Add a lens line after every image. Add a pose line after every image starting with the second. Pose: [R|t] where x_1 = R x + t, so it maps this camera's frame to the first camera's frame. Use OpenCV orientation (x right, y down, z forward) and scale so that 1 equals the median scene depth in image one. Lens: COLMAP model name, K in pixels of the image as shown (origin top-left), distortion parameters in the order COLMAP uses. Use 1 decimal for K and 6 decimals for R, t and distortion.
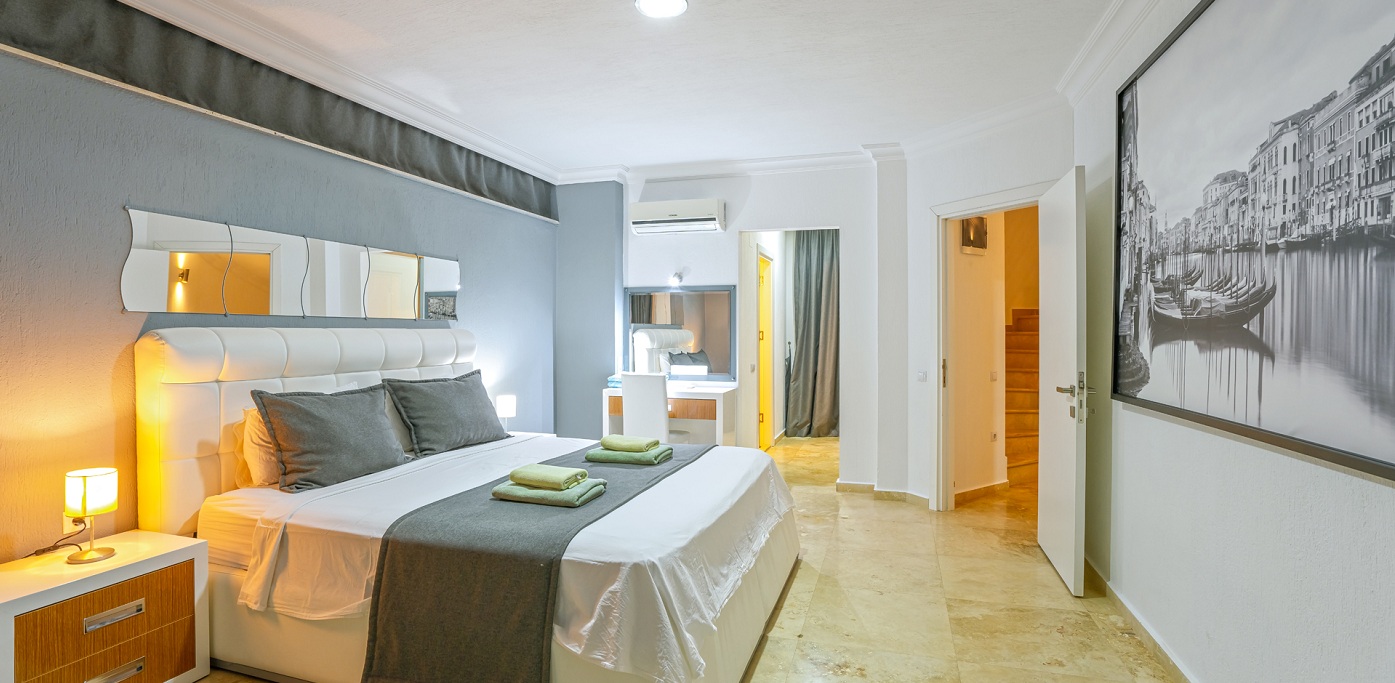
lens RADIAL K [[621.0, 0, 706.1], [0, 621.0, 332.8], [0, 0, 1]] dist [-0.029135, 0.001654]
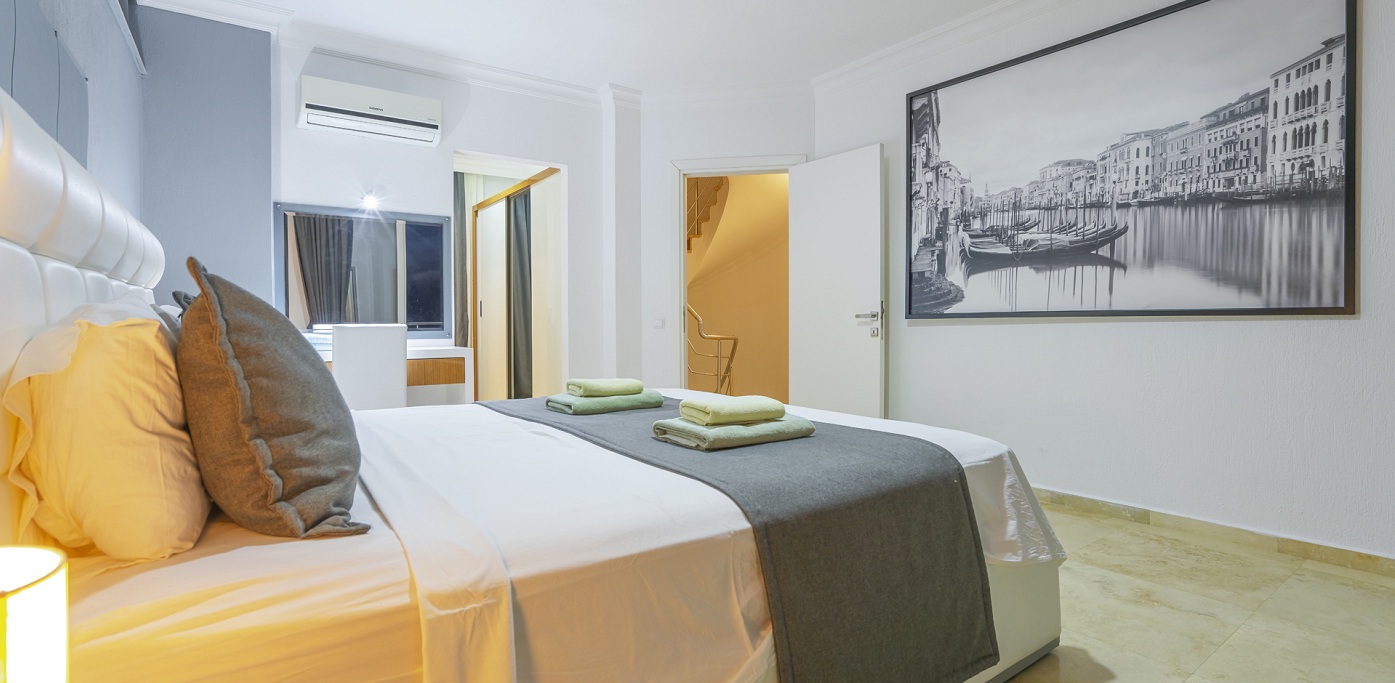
lens RADIAL K [[621.0, 0, 702.2], [0, 621.0, 337.1], [0, 0, 1]] dist [-0.029135, 0.001654]
pose [[0.623597, -0.028496, 0.781227, -1.176622], [0.008403, 0.999522, 0.029751, 0.172331], [-0.781701, -0.011988, 0.623538, 0.815091]]
